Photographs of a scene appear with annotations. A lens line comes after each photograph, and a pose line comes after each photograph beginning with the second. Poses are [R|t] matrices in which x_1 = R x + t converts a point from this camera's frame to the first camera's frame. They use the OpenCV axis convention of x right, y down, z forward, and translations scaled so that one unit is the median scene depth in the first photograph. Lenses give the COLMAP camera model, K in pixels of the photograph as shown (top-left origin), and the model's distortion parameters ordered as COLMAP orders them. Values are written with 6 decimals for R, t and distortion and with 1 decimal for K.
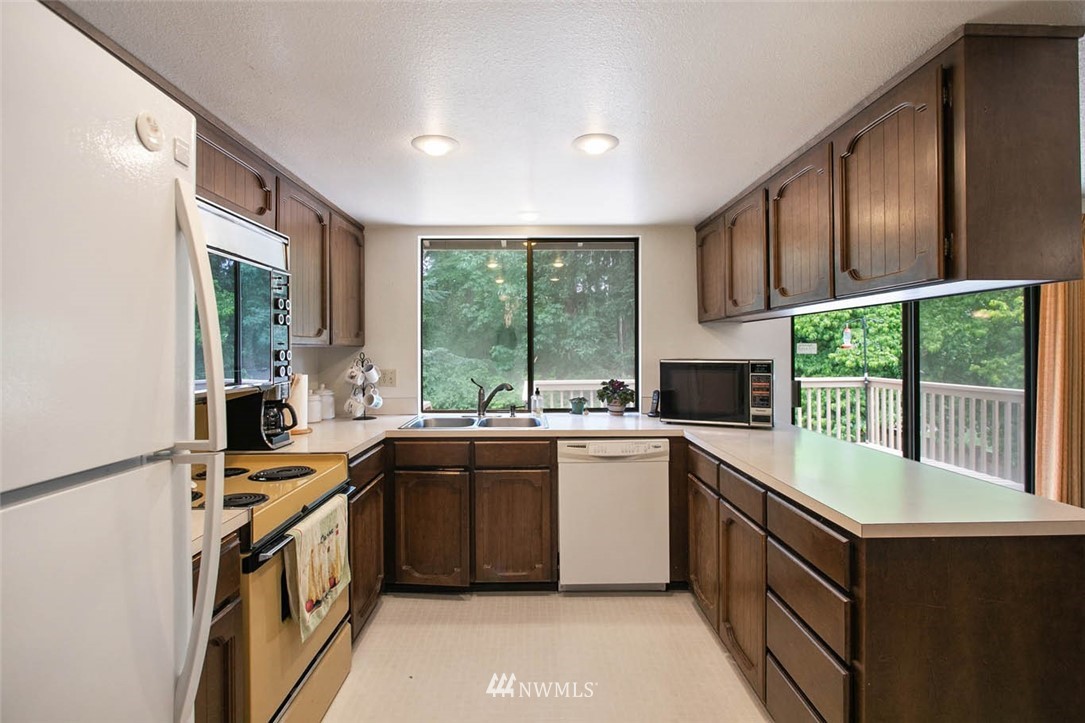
lens RADIAL K [[518.0, 0, 536.6], [0, 518.0, 354.0], [0, 0, 1]] dist [-0.001377, 0.000473]
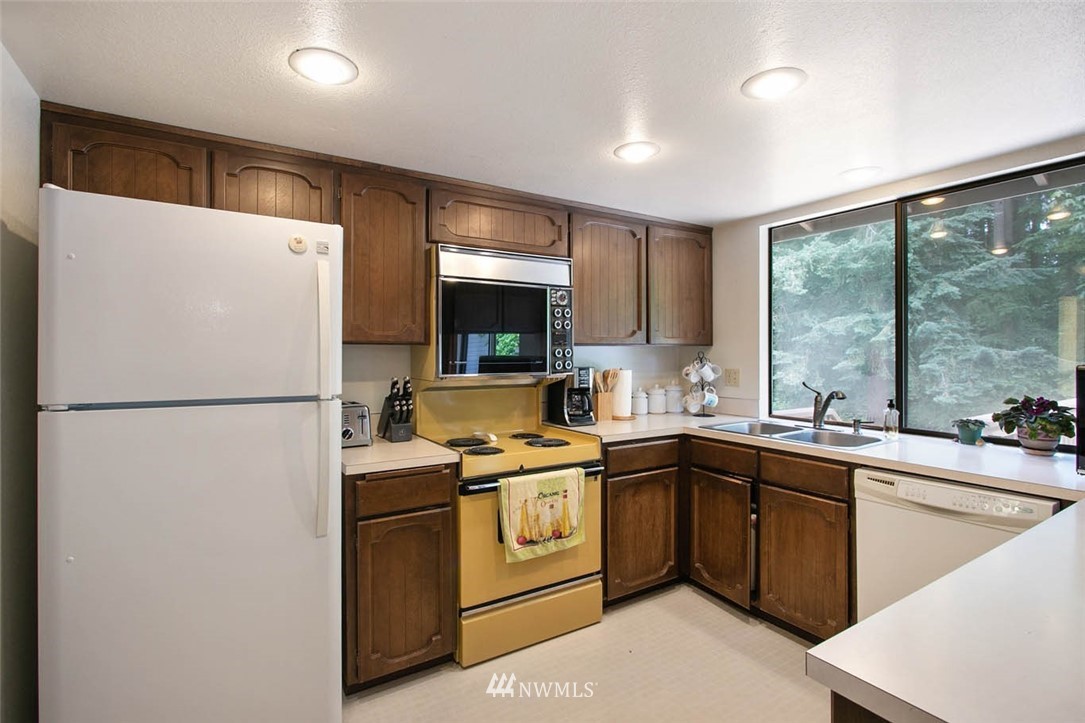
lens RADIAL K [[518.0, 0, 534.7], [0, 518.0, 358.1], [0, 0, 1]] dist [-0.001377, 0.000473]
pose [[0.516081, 0.011751, -0.856459, 0.439200], [-0.005419, 0.999931, 0.010454, 0.001270], [0.856522, -0.000754, 0.516109, 0.208760]]
